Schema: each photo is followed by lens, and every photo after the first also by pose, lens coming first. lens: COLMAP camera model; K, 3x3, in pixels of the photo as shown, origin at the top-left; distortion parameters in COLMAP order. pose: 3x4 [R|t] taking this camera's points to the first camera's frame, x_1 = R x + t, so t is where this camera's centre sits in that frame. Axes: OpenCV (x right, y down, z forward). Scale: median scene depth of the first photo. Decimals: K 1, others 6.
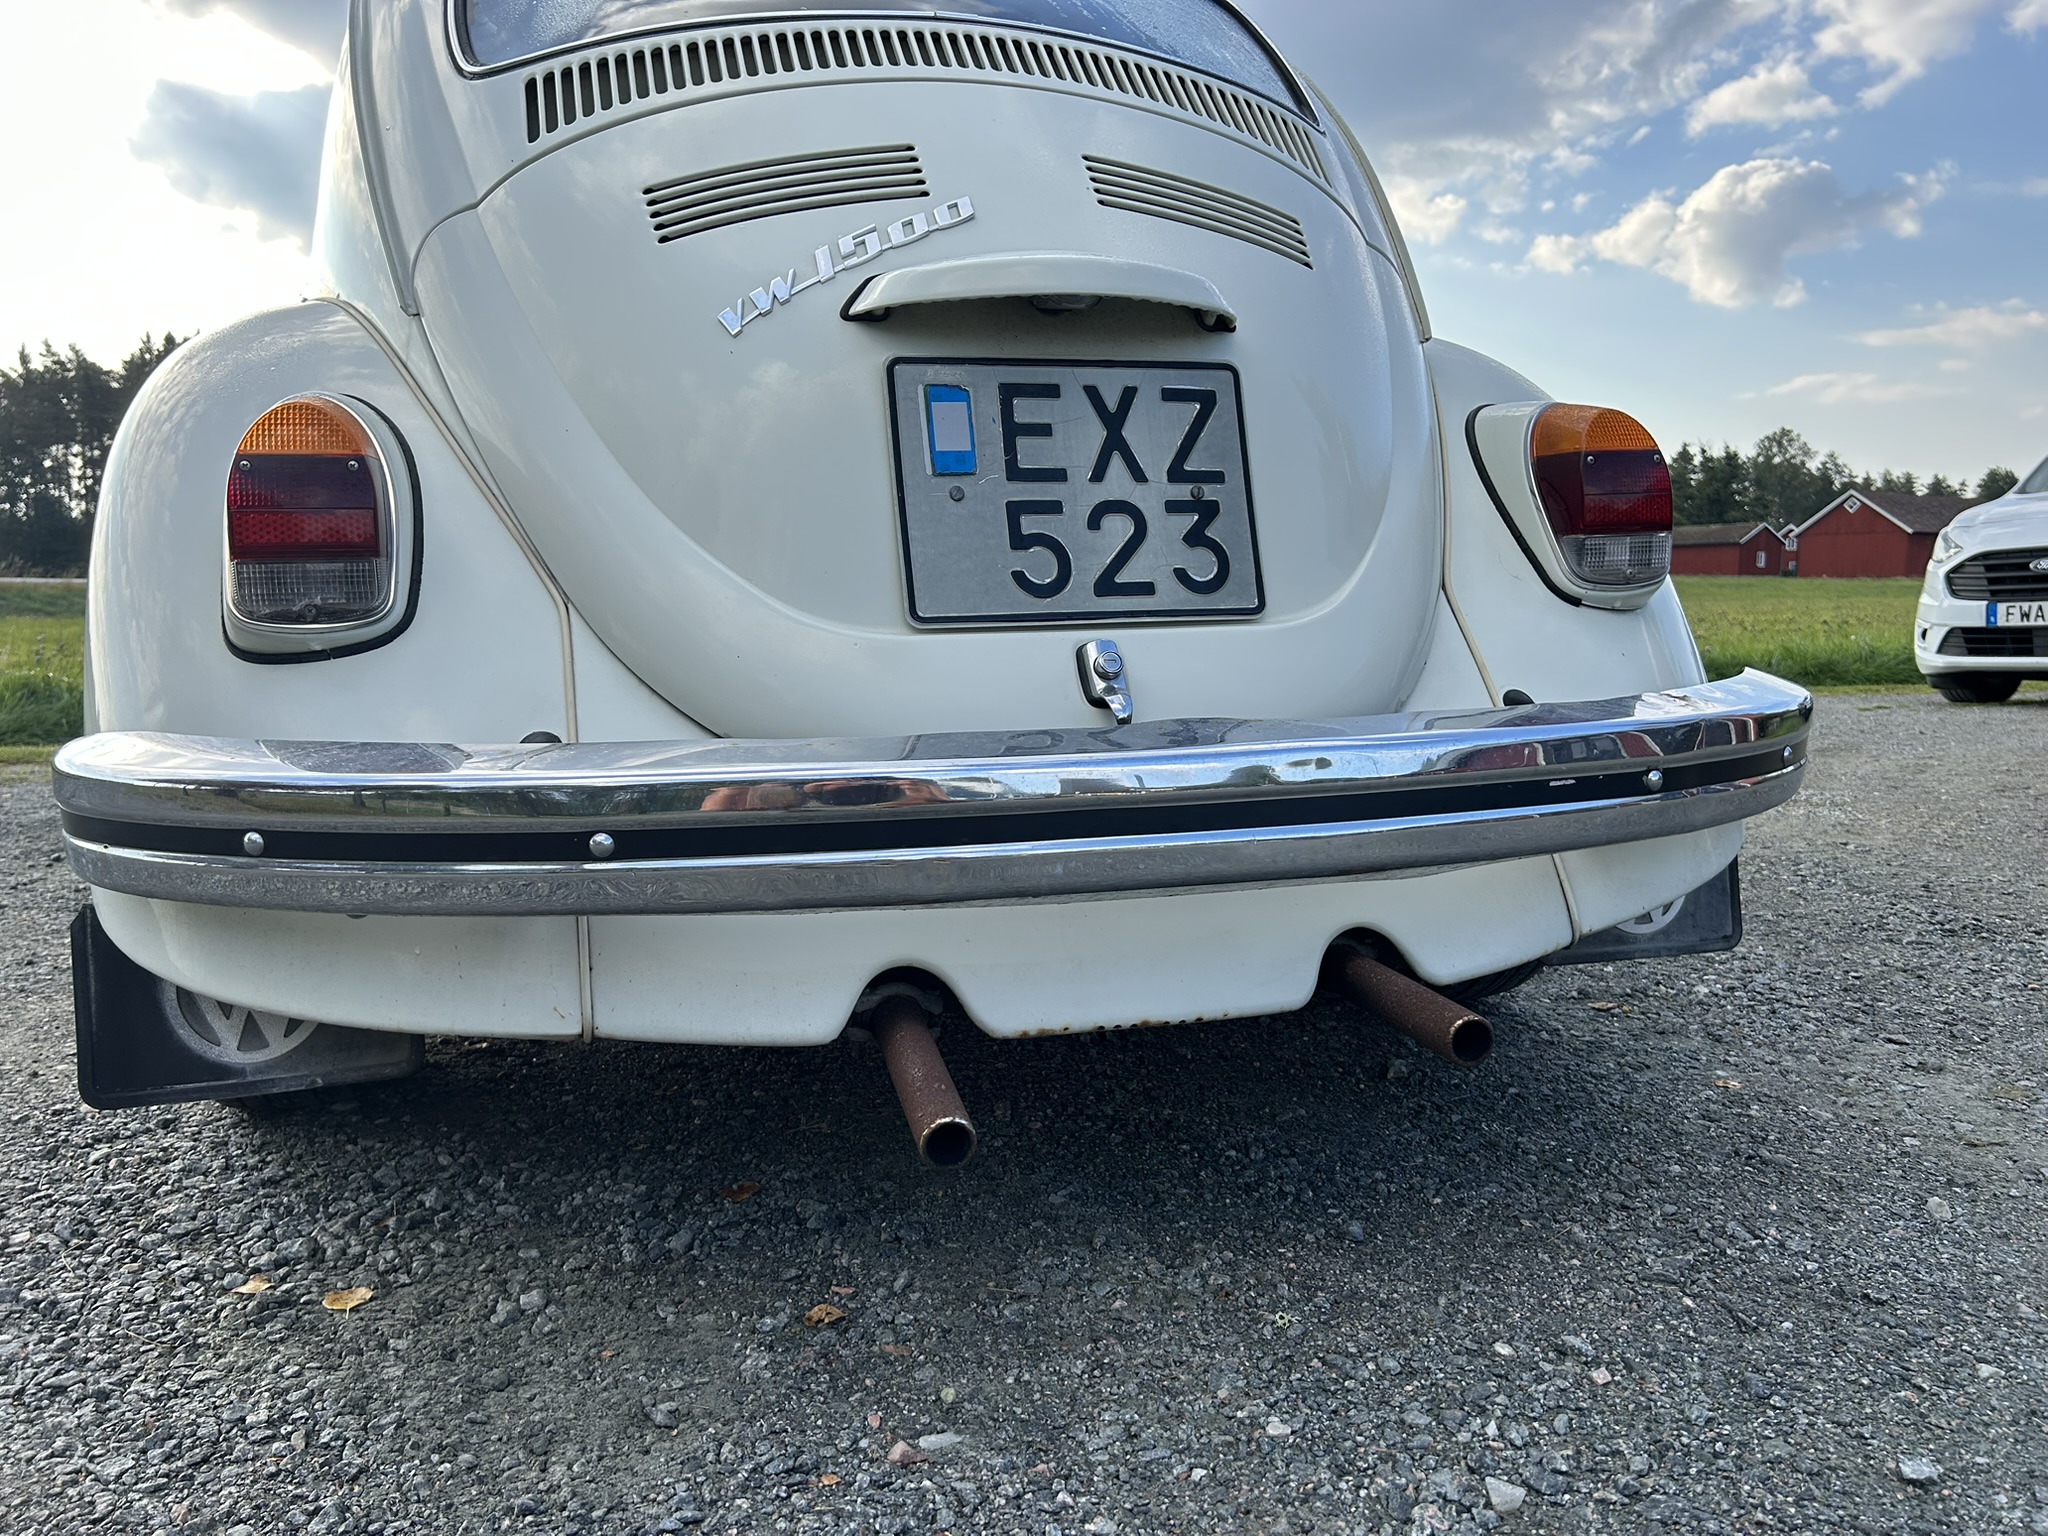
lens RADIAL K [[1541.8, 0, 994.6], [0, 1541.8, 799.2], [0, 0, 1]] dist [0.042417, -0.049282]
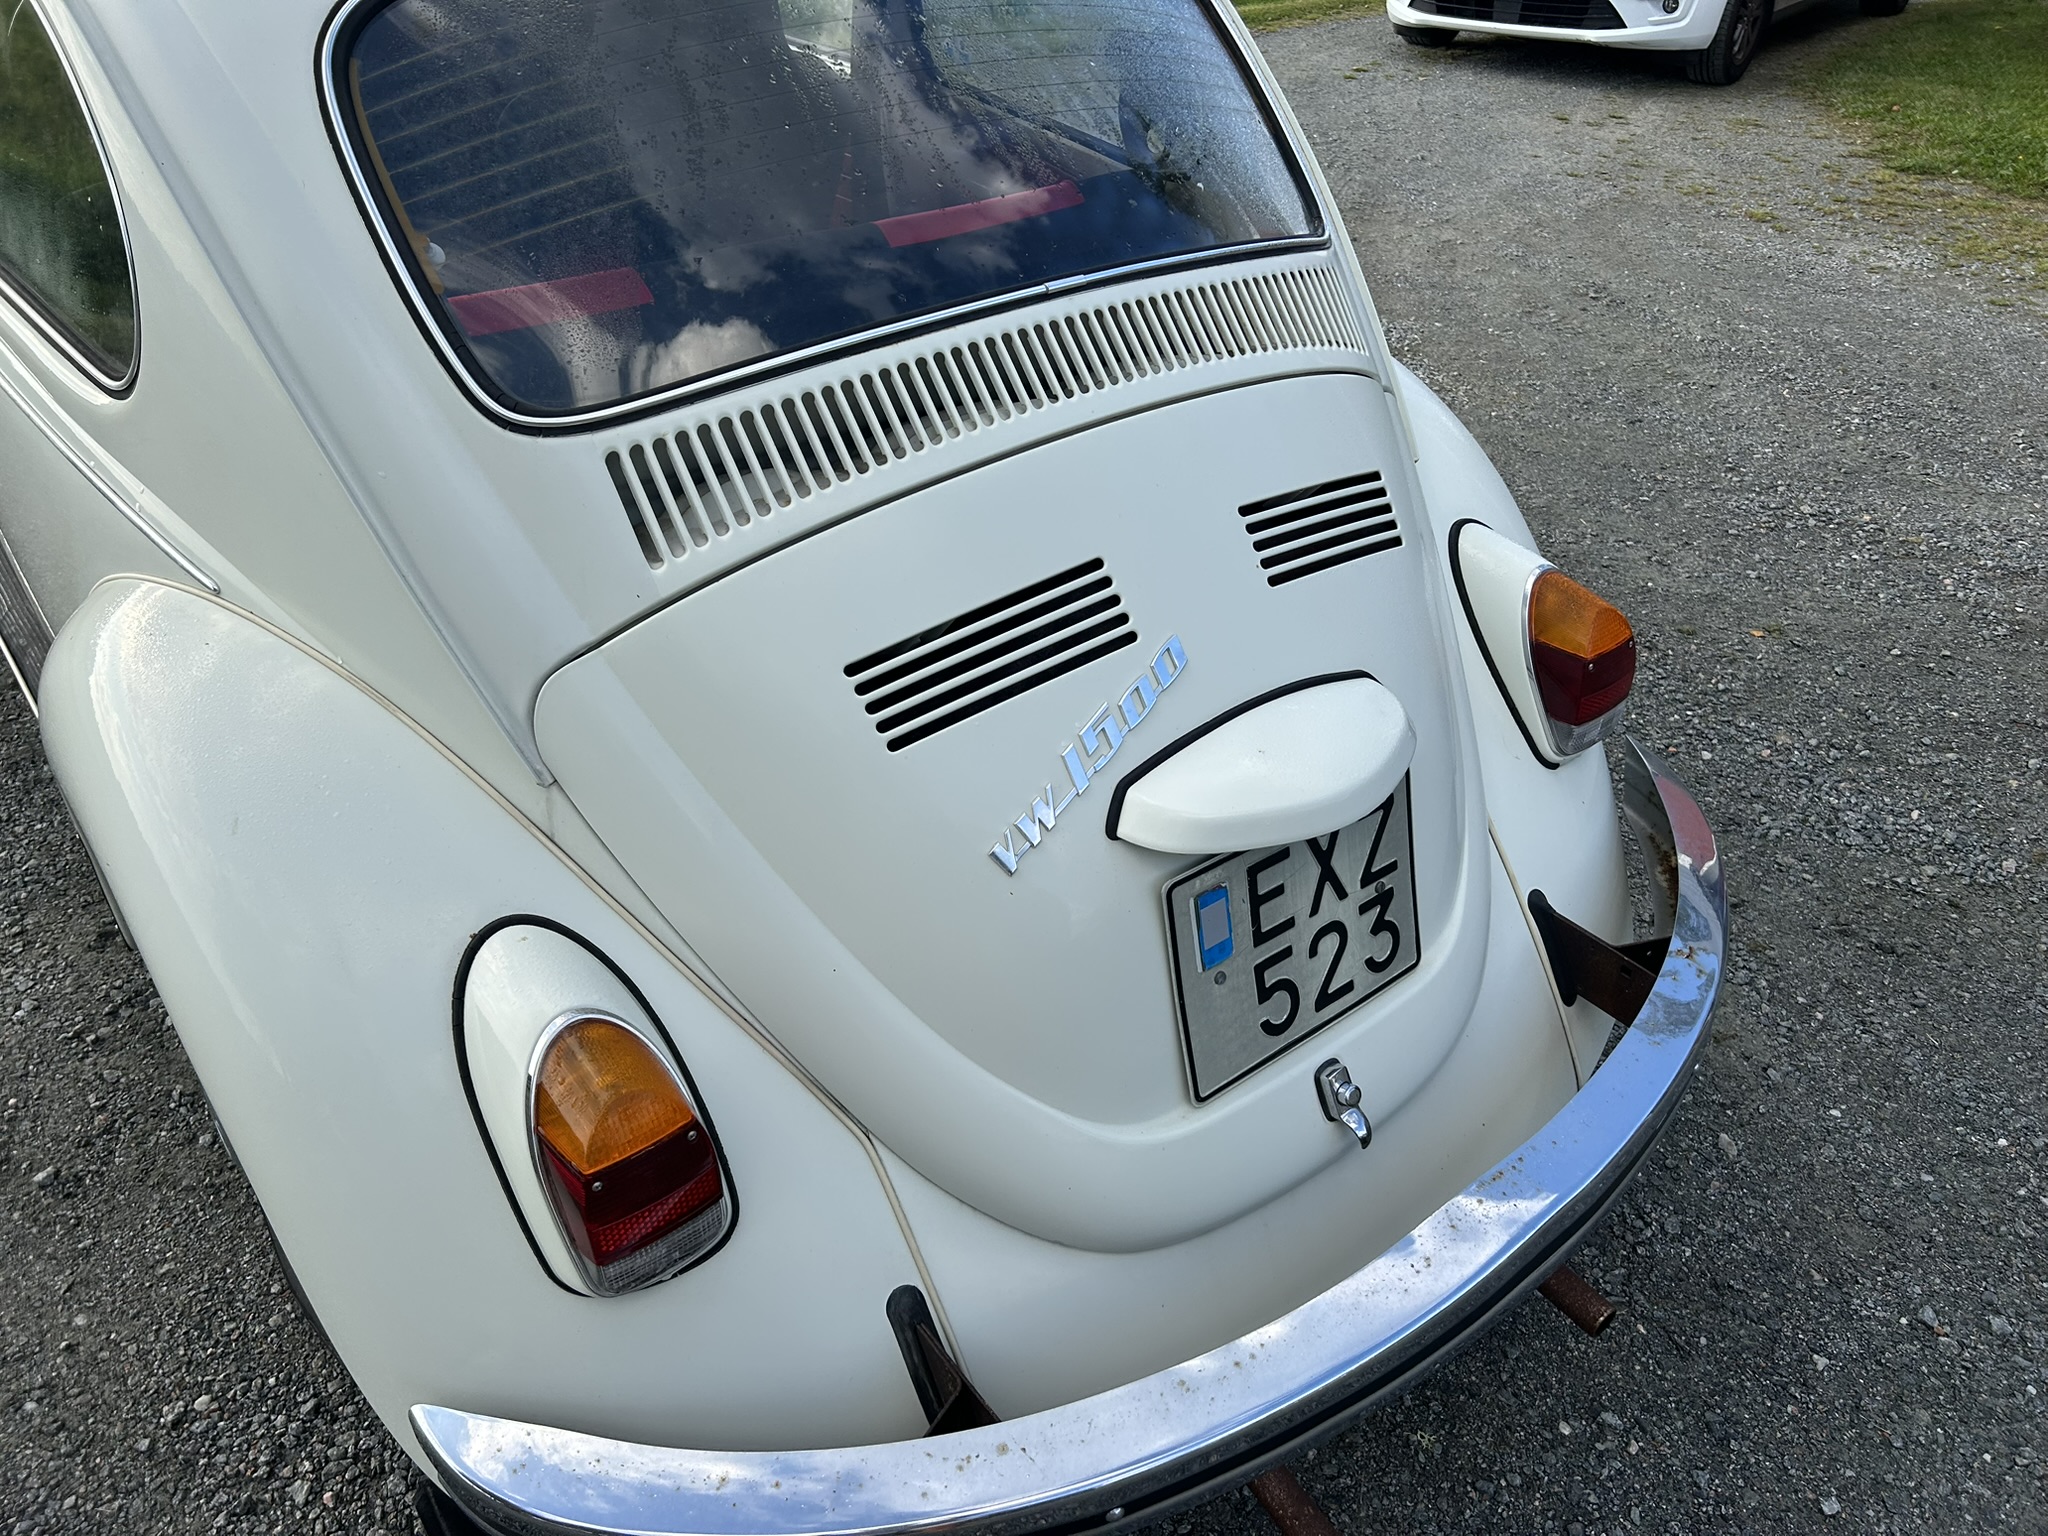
lens RADIAL K [[1541.8, 0, 1018.2], [0, 1541.8, 771.0], [0, 0, 1]] dist [0.042417, -0.049282]
pose [[0.922066, -0.193098, 0.335422, -0.484248], [0.014688, 0.883483, 0.468232, -0.824333], [-0.386754, -0.426814, 0.817466, 0.225527]]
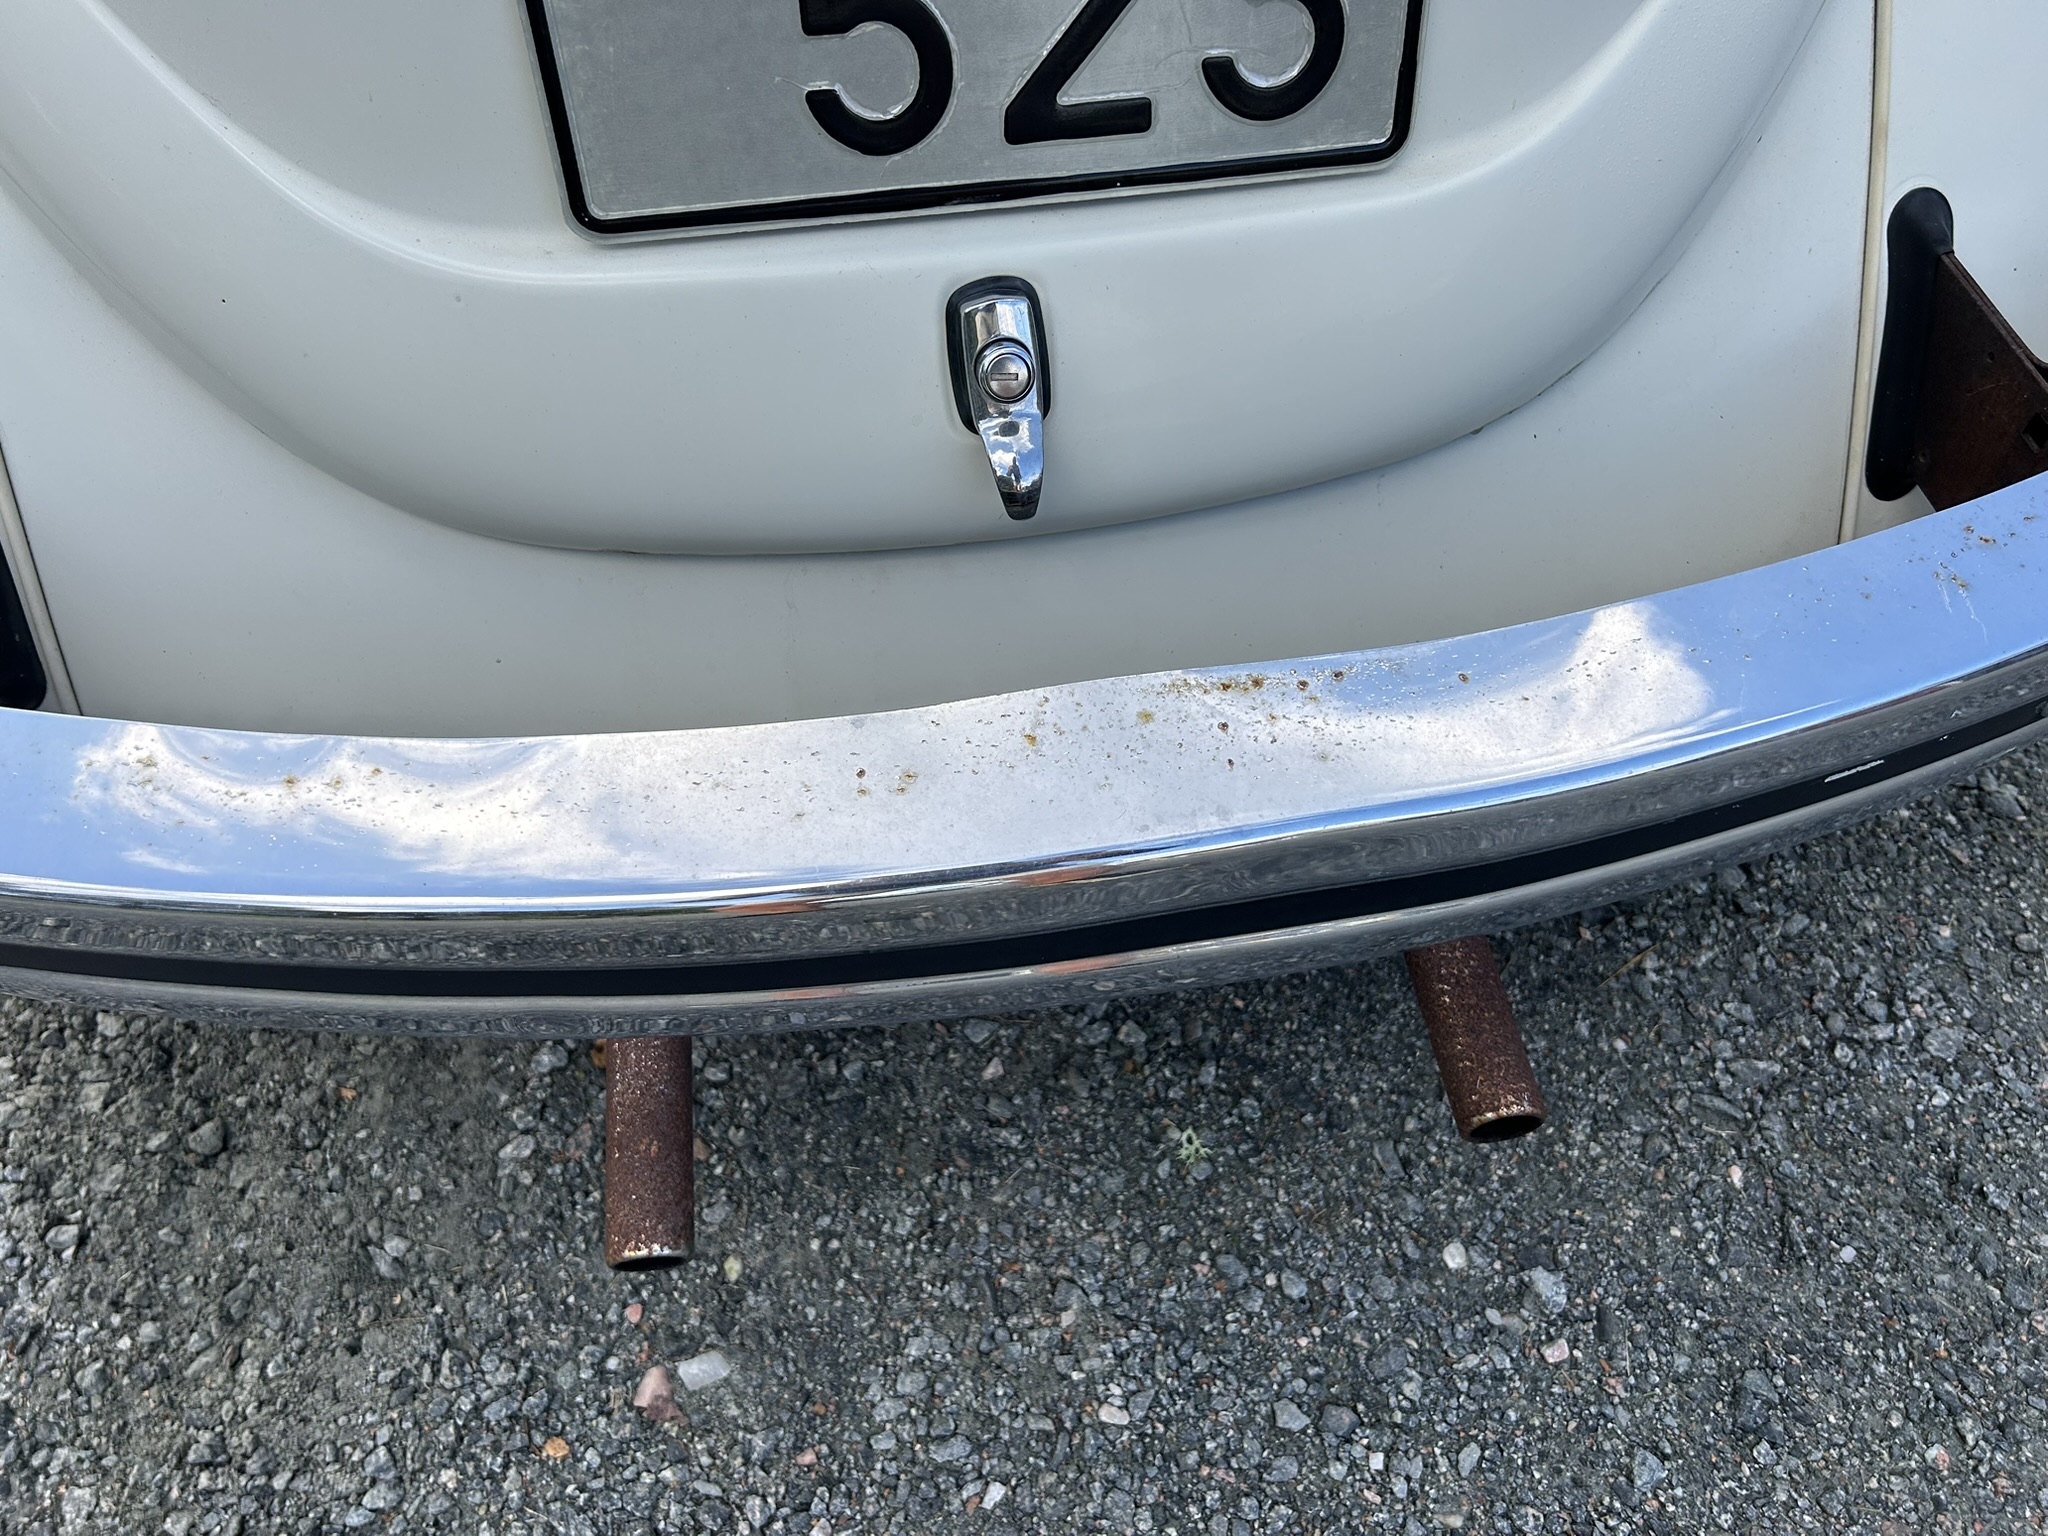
lens RADIAL K [[1541.8, 0, 1008.5], [0, 1541.8, 784.6], [0, 0, 1]] dist [0.042417, -0.049282]
pose [[0.992136, 0.112944, -0.053945, 0.109691], [-0.035239, 0.665609, 0.745469, -0.337827], [0.120103, -0.737705, 0.664354, 0.568959]]
